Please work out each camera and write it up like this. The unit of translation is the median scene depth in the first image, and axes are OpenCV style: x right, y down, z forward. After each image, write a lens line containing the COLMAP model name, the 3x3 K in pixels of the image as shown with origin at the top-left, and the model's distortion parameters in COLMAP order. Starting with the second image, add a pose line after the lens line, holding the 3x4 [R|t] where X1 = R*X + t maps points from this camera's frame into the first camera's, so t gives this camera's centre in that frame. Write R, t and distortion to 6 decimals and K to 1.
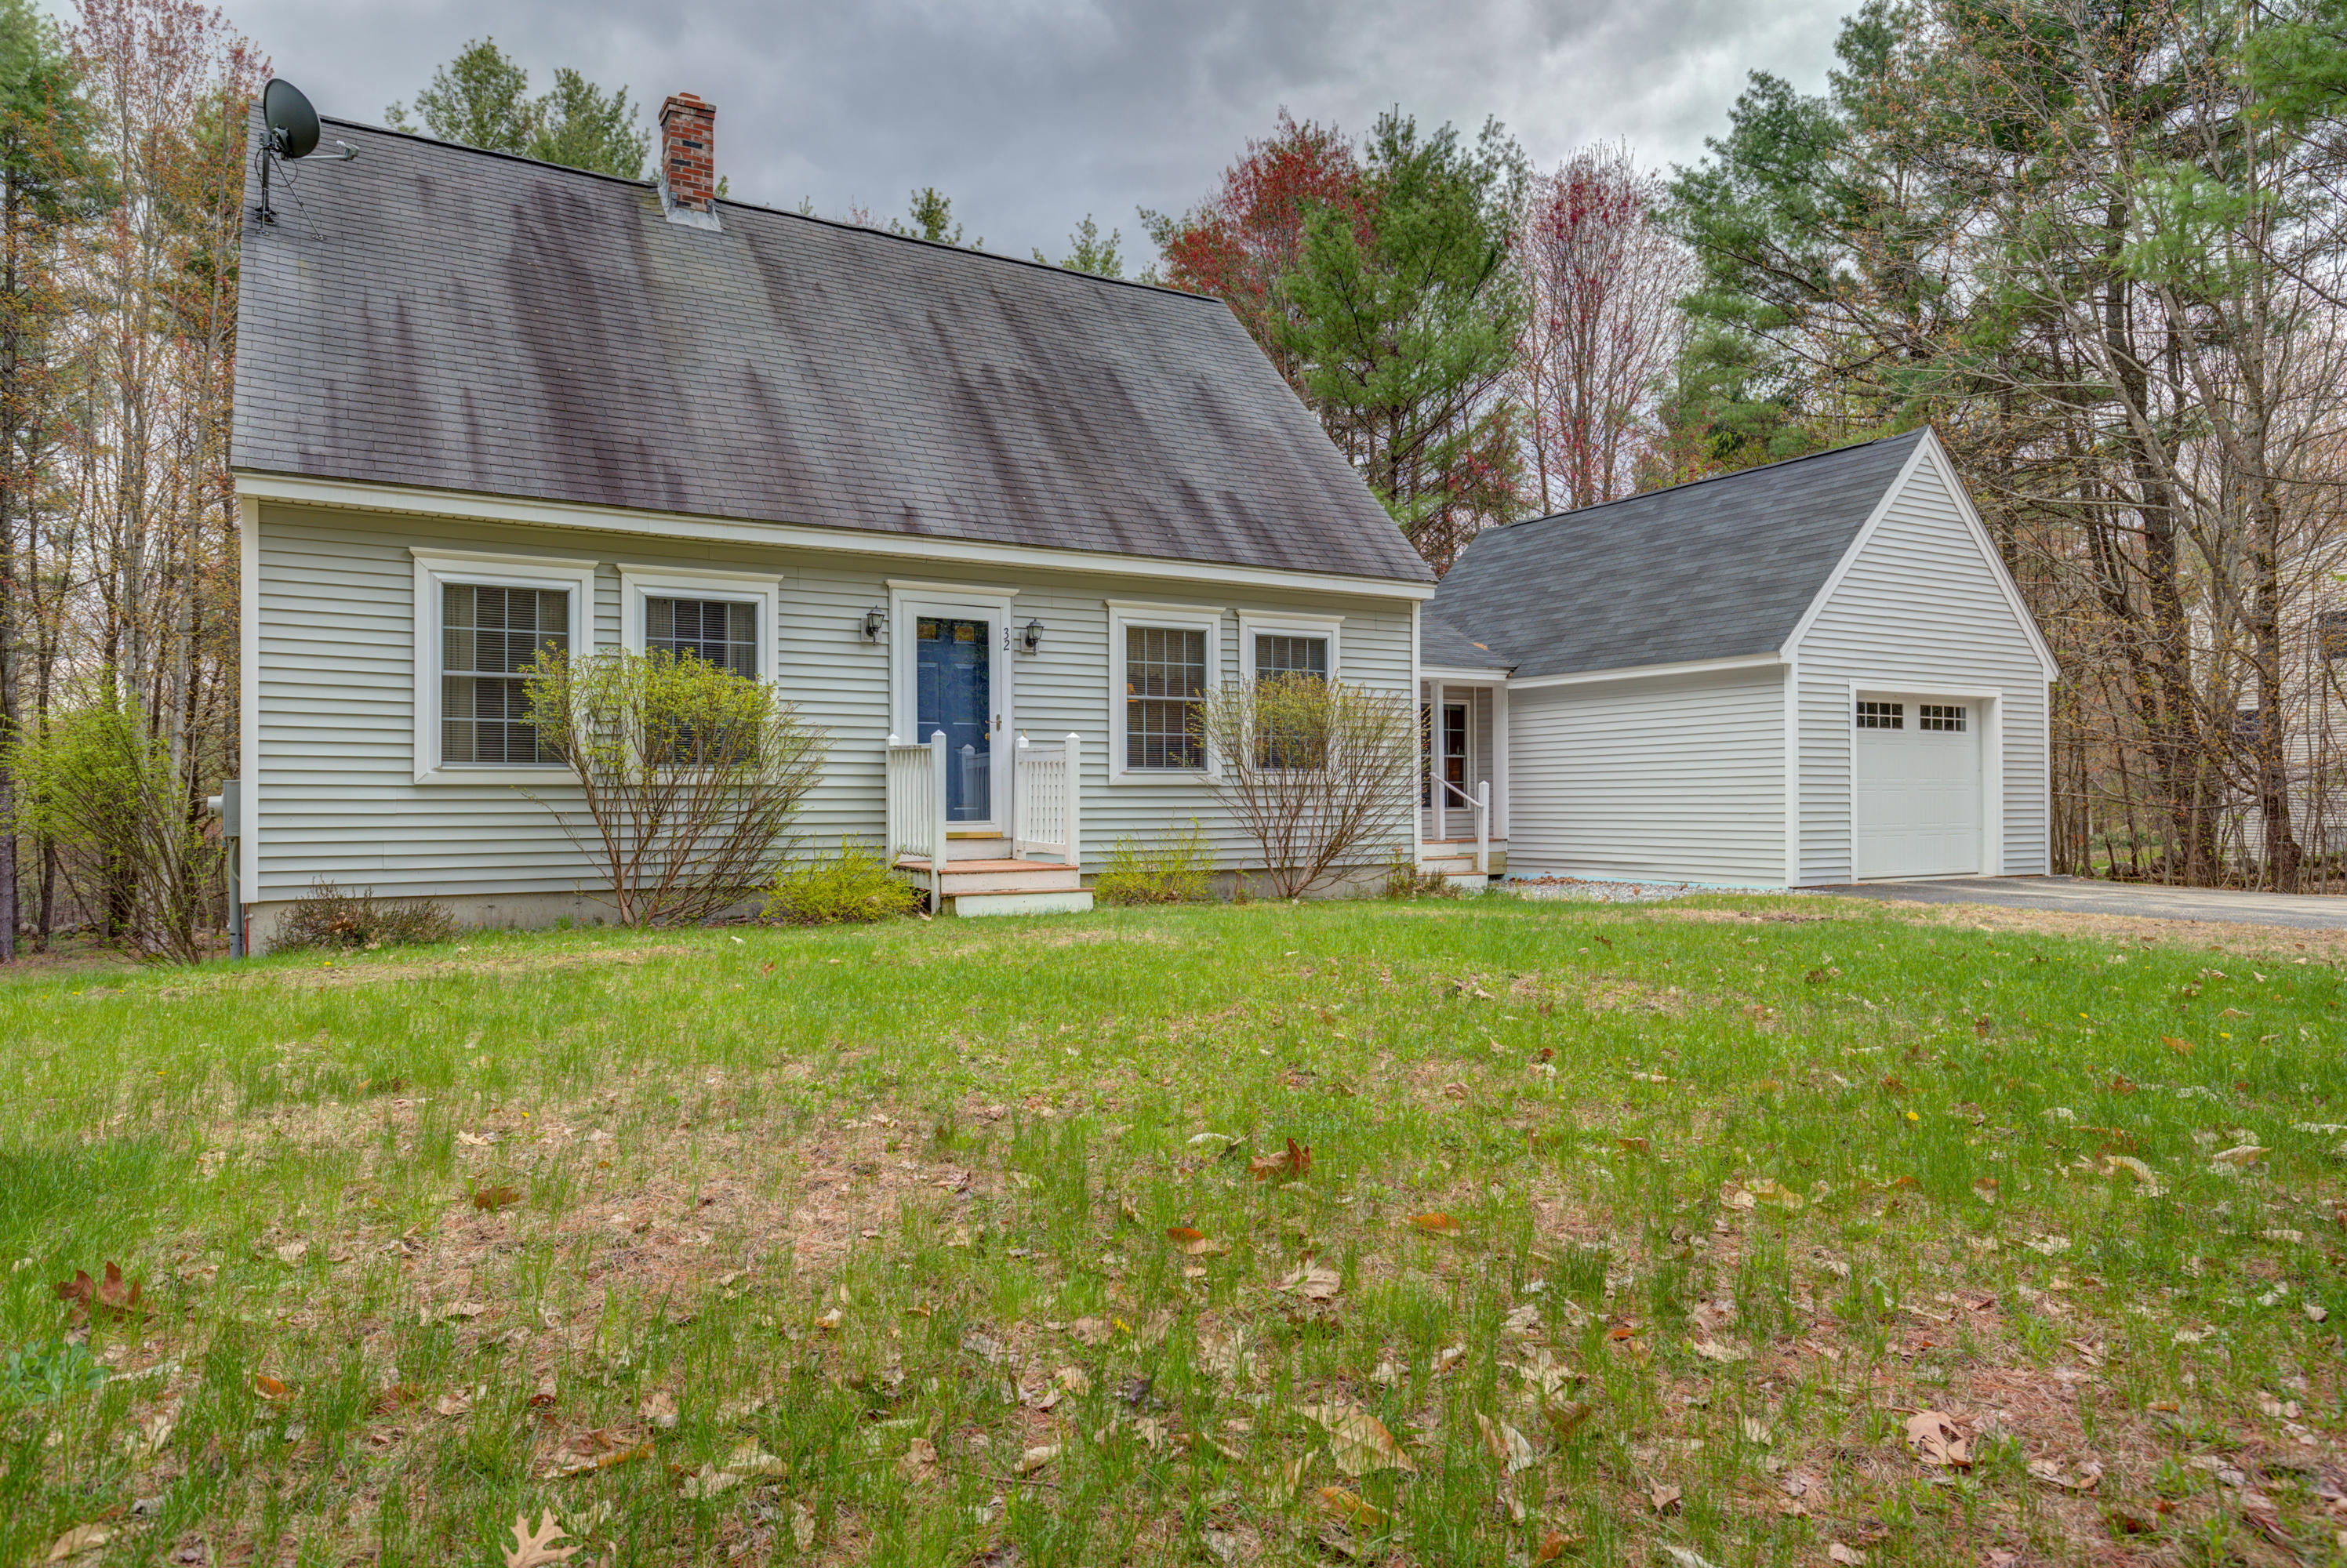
lens RADIAL K [[1552.4, 0, 1234.1], [0, 1552.4, 782.3], [0, 0, 1]] dist [0.029959, 0.000261]
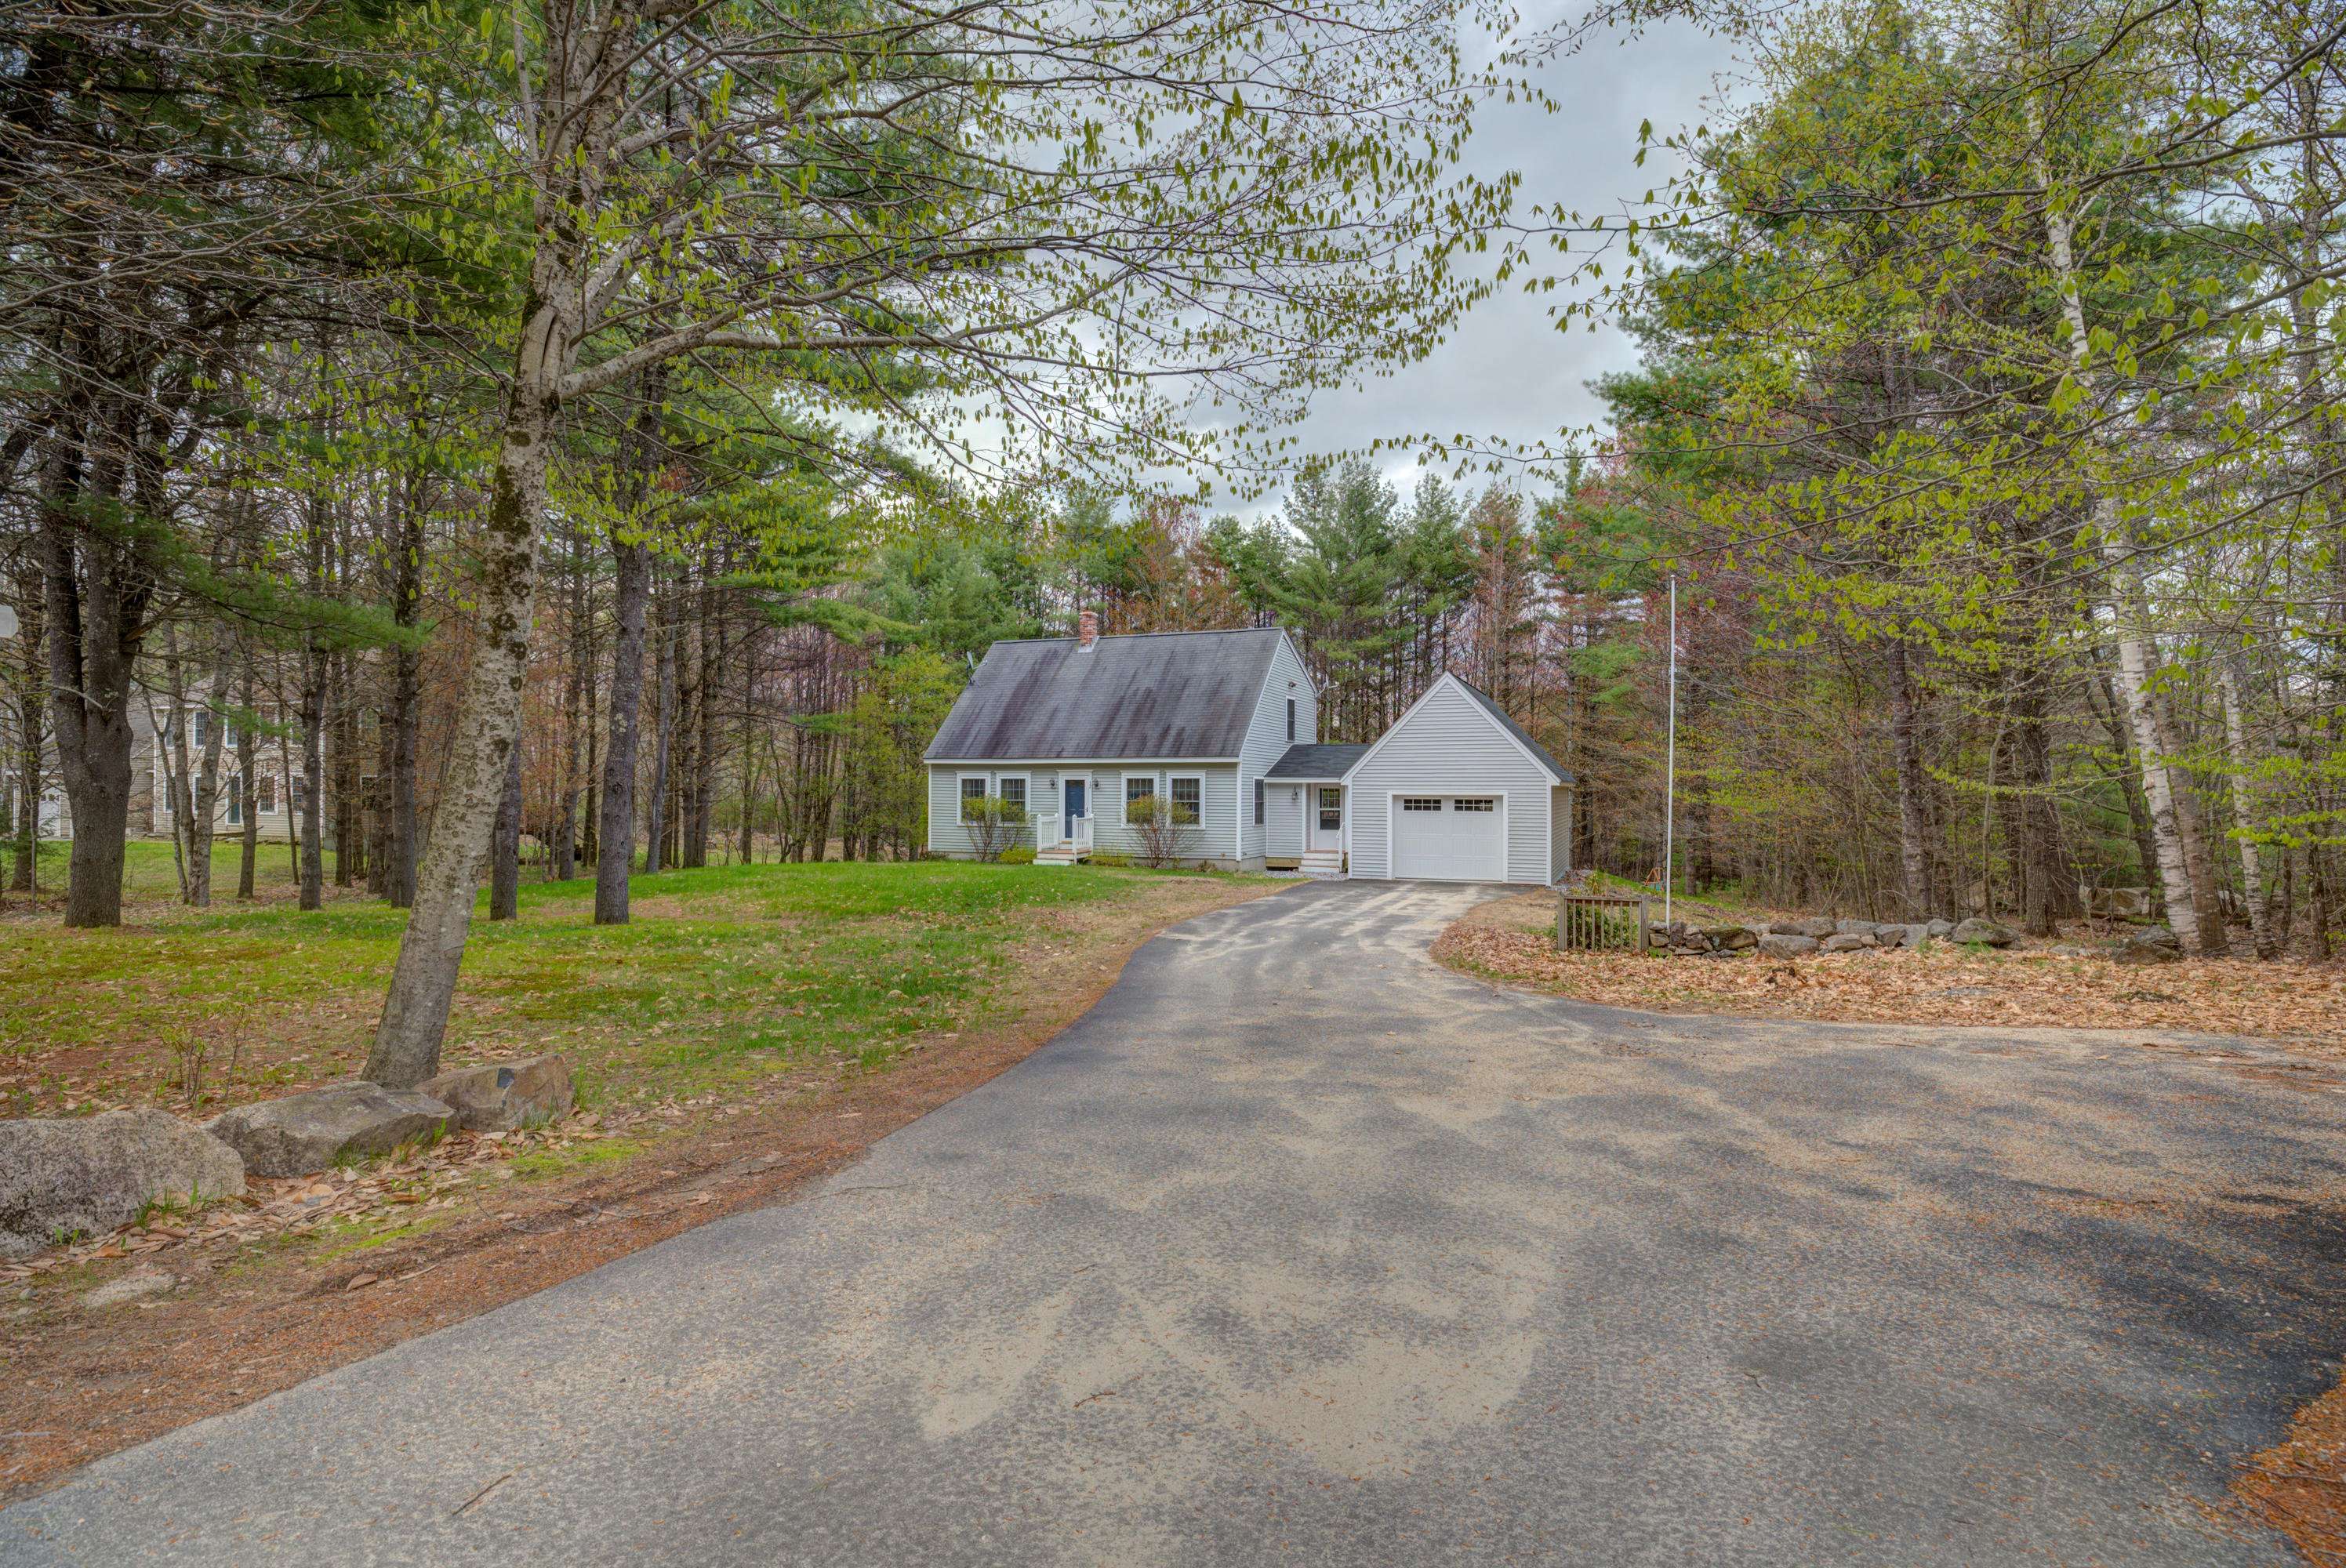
lens RADIAL K [[1174.7, 0, 1188.3], [0, 1174.7, 791.0], [0, 0, 1]] dist [-0.002670, -0.000523]
pose [[0.591523, 0.007591, -0.806253, 1.845712], [0.003271, 0.999925, 0.011815, -0.098473], [0.806282, -0.009626, 0.591453, -0.303790]]
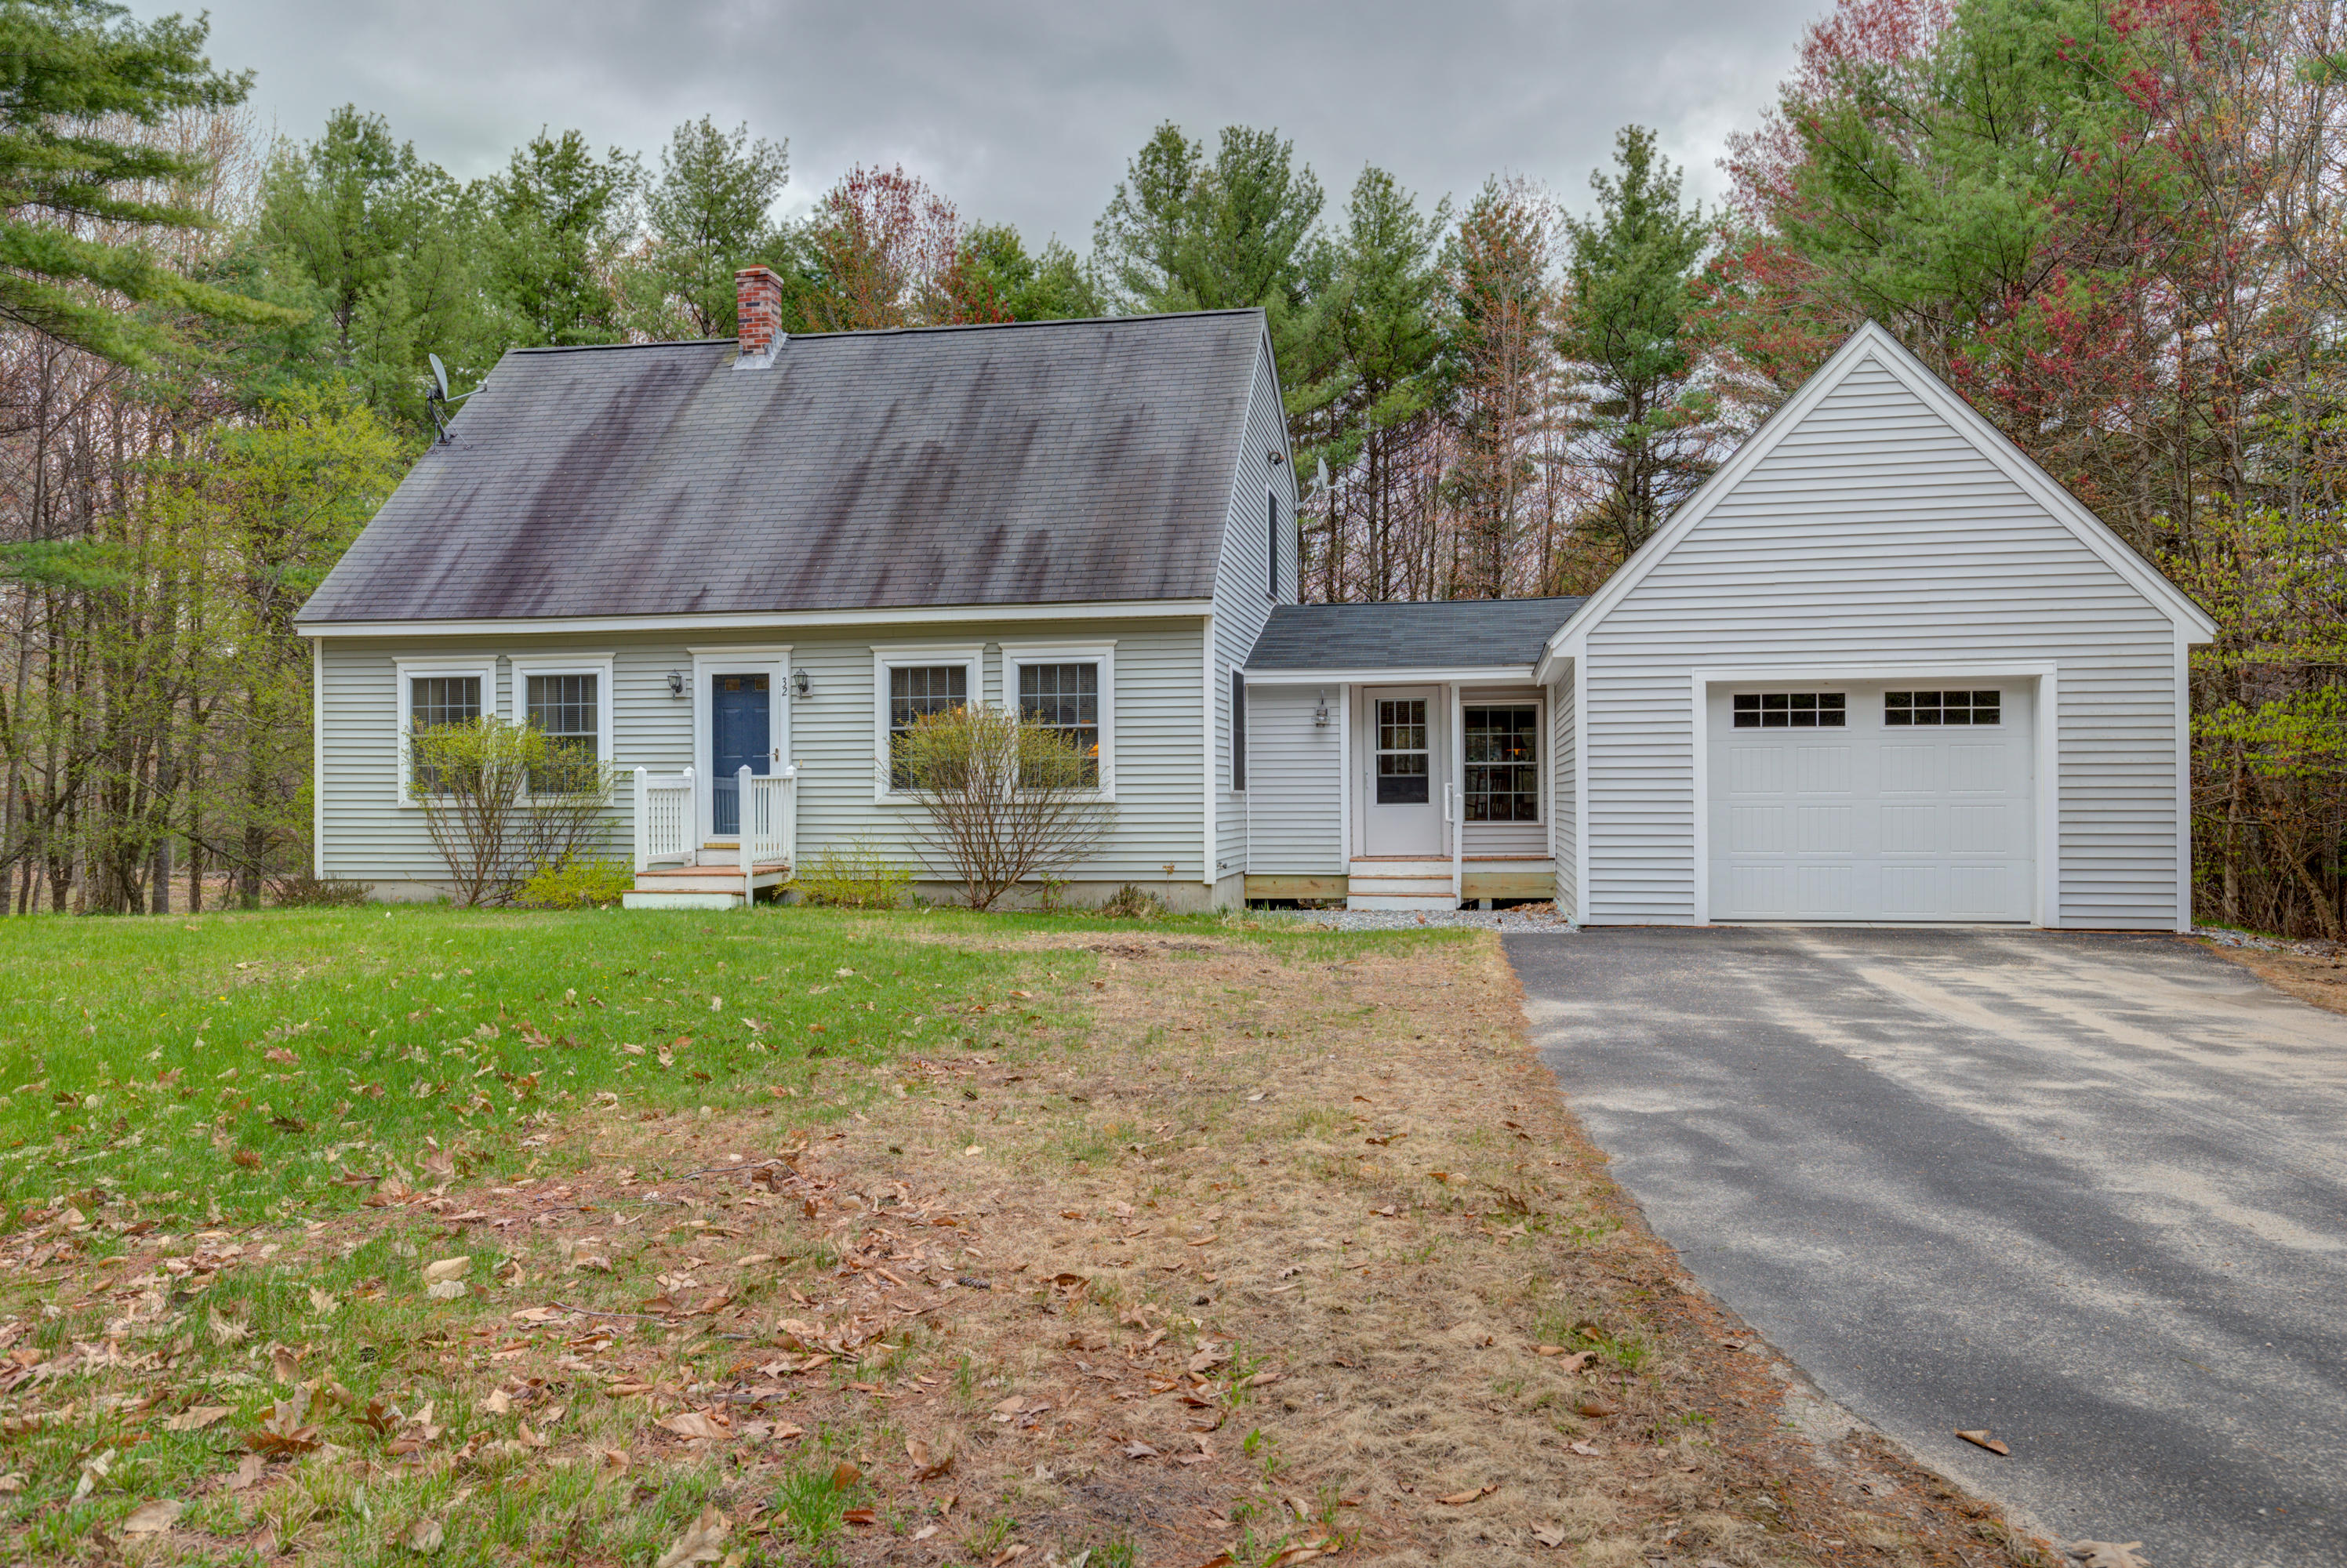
lens RADIAL K [[1743.4, 0, 1171.3], [0, 1743.4, 789.0], [0, 0, 1]] dist [0.046196, 0.000159]
pose [[0.728106, -0.002066, -0.685461, 0.928302], [0.012631, 0.999866, 0.010403, -0.019812], [0.685348, -0.016233, 0.728035, 0.184365]]
